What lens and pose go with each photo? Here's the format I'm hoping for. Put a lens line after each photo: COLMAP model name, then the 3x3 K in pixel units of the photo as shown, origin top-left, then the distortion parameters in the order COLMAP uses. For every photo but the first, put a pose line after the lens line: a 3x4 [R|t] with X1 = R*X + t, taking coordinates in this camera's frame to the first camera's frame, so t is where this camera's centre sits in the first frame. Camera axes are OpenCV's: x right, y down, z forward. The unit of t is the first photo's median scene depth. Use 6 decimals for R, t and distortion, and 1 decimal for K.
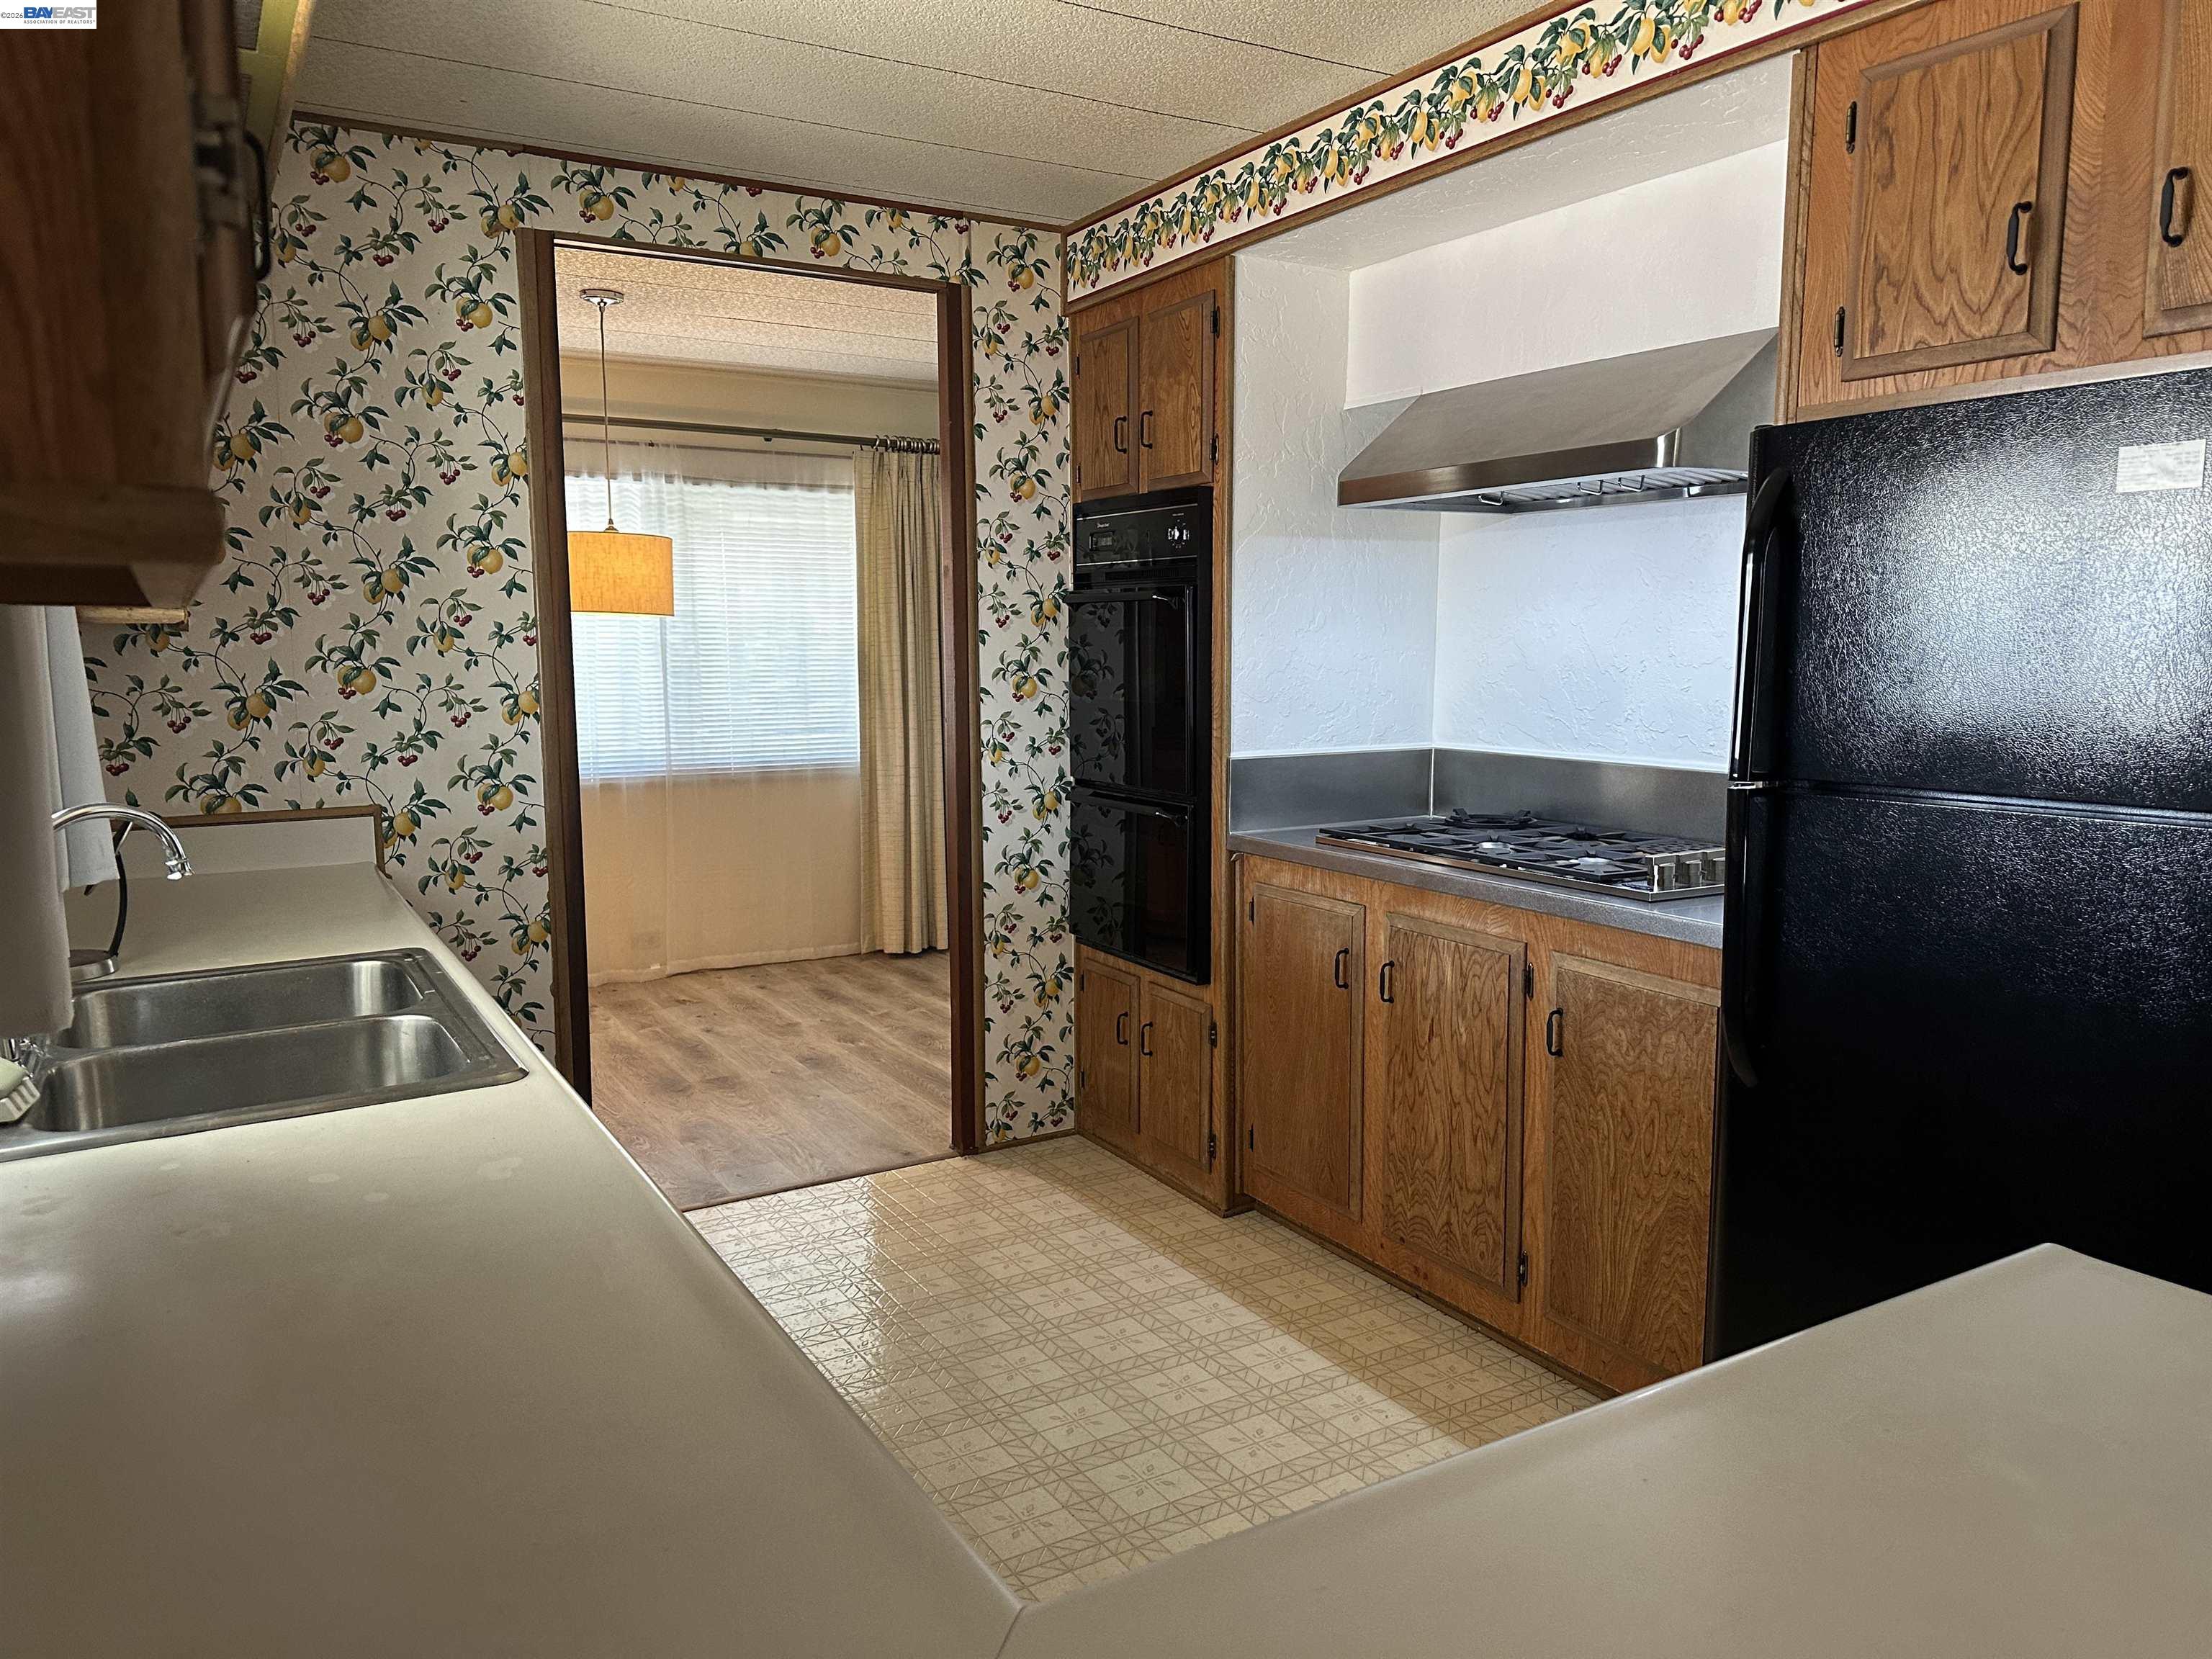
lens RADIAL K [[1535.1, 0, 1115.3], [0, 1535.1, 818.8], [0, 0, 1]] dist [0.001893, 0.005462]
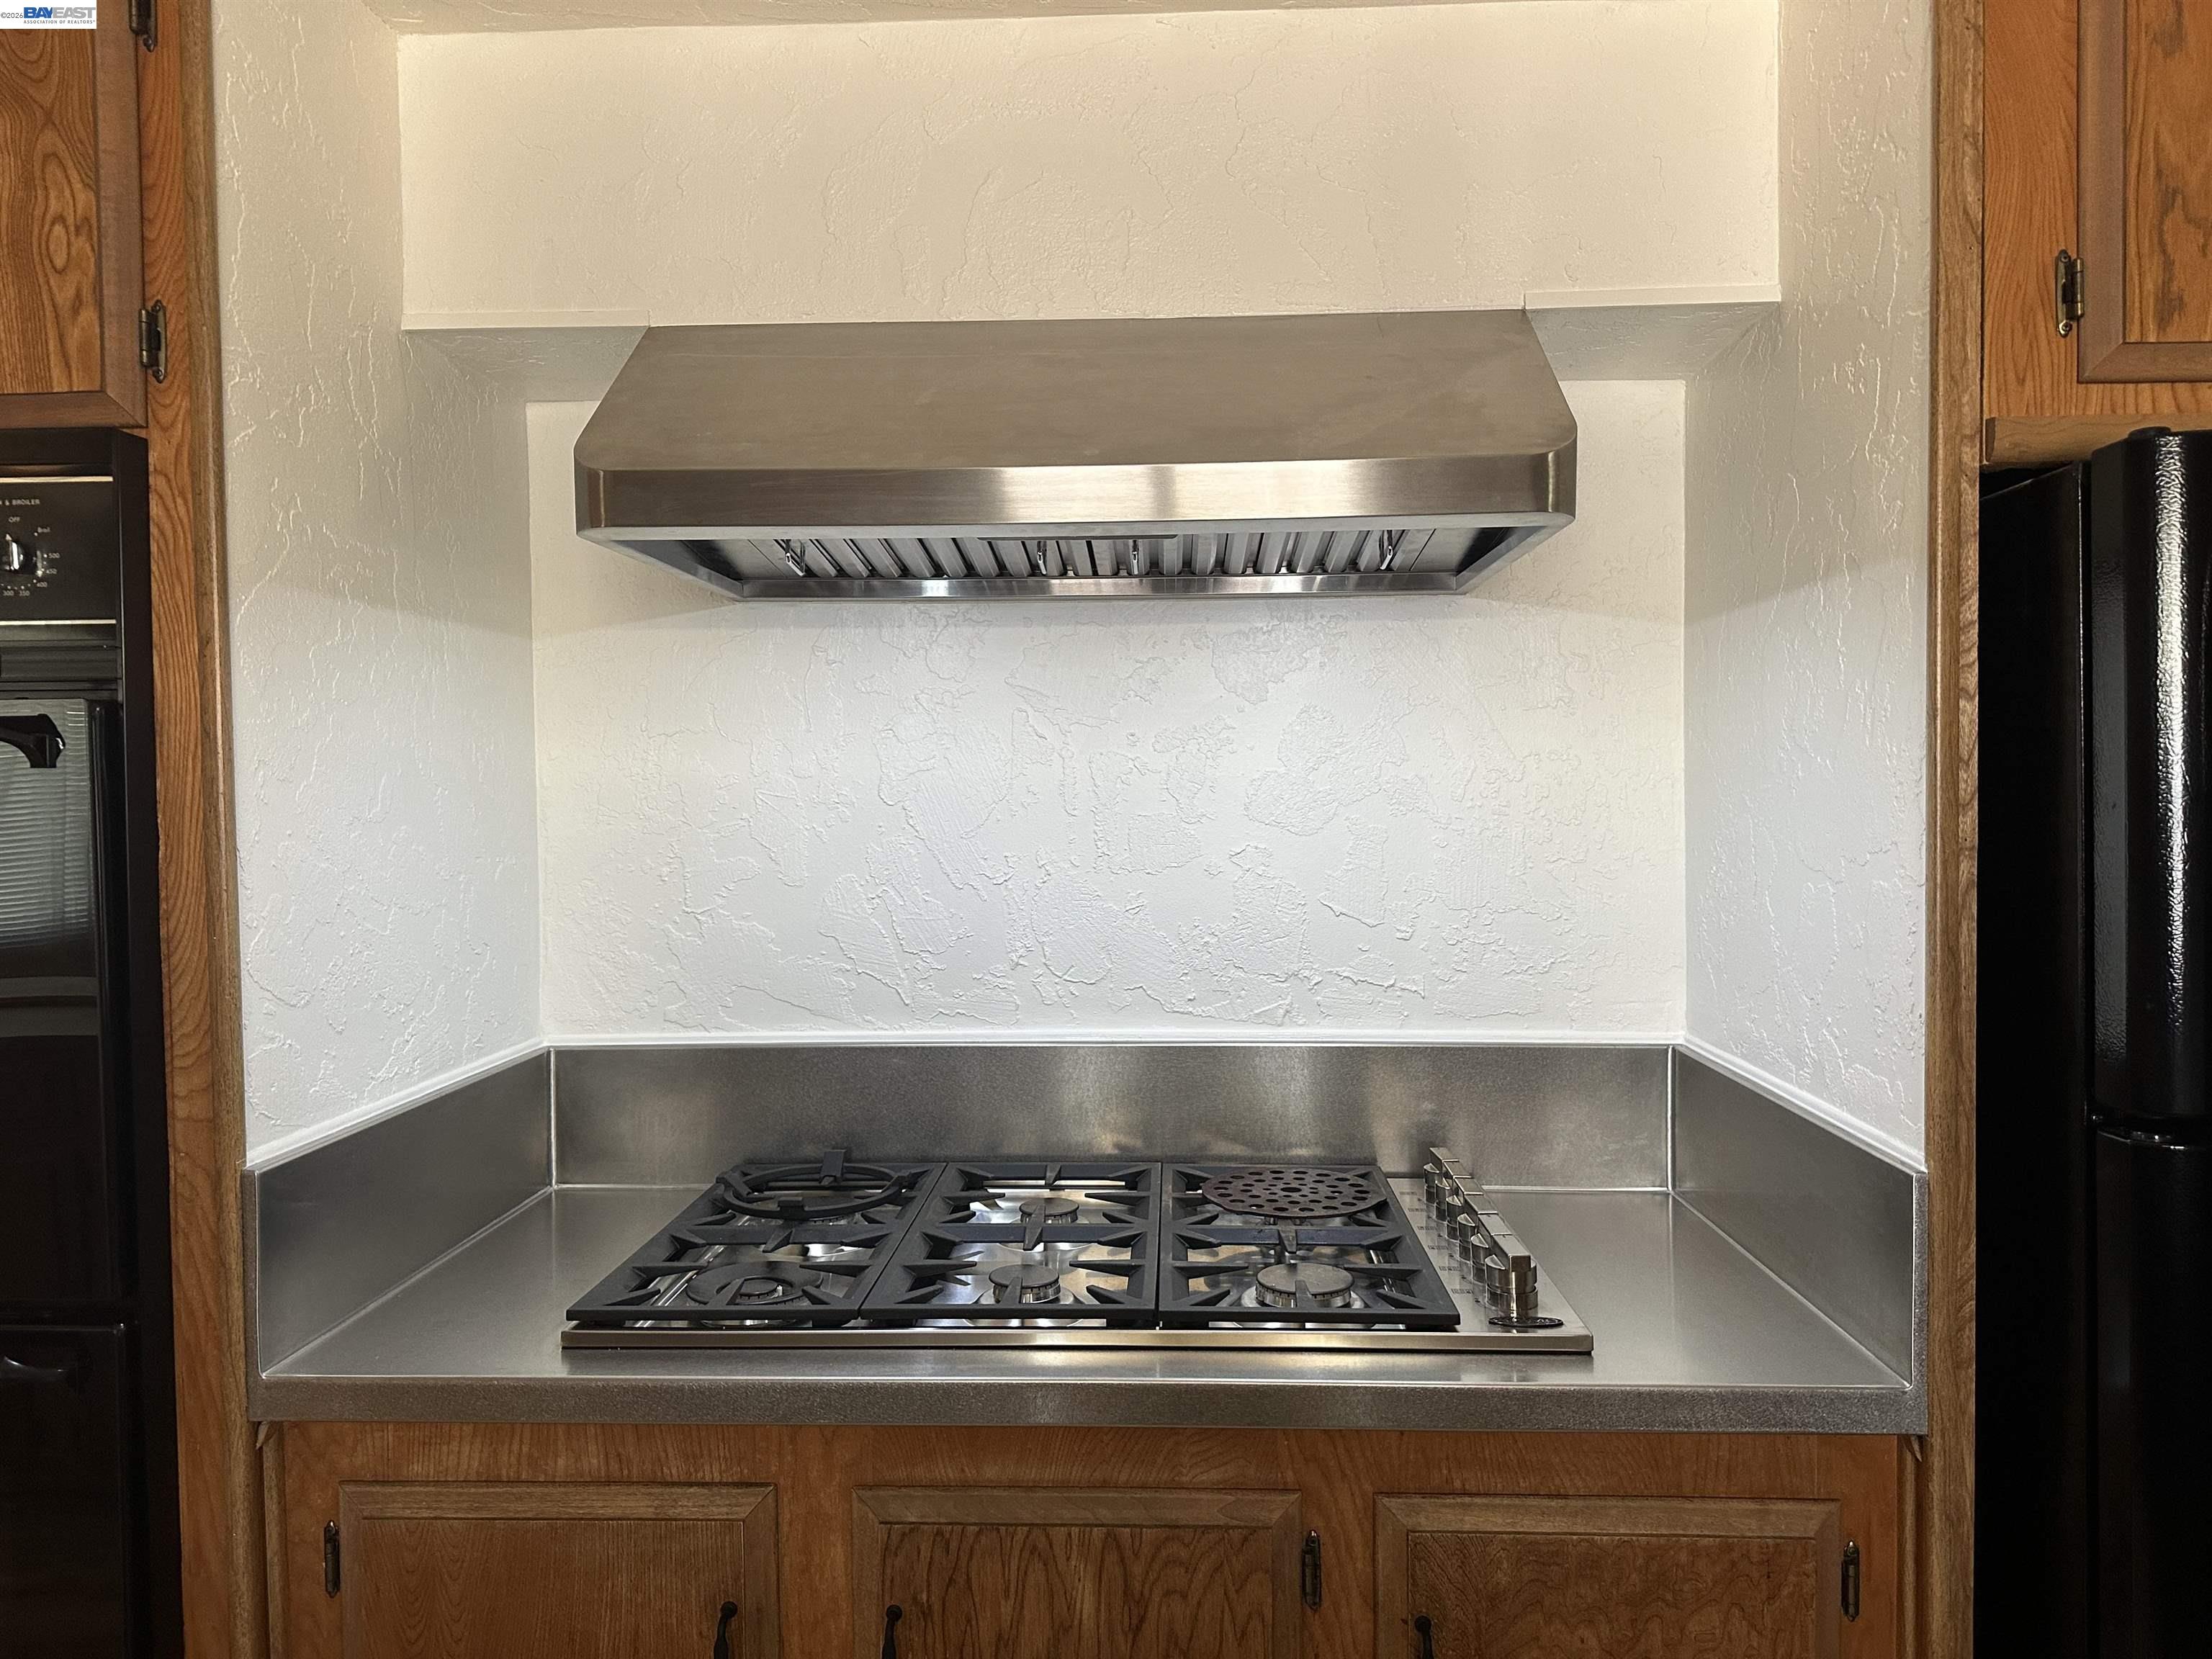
lens RADIAL K [[1535.1, 0, 1115.3], [0, 1535.1, 818.8], [0, 0, 1]] dist [0.001893, 0.005462]
pose [[0.549247, -0.022945, 0.835345, -0.141167], [0.105844, 0.993482, -0.042305, -0.103339], [-0.828930, 0.111652, 0.548096, 0.740742]]
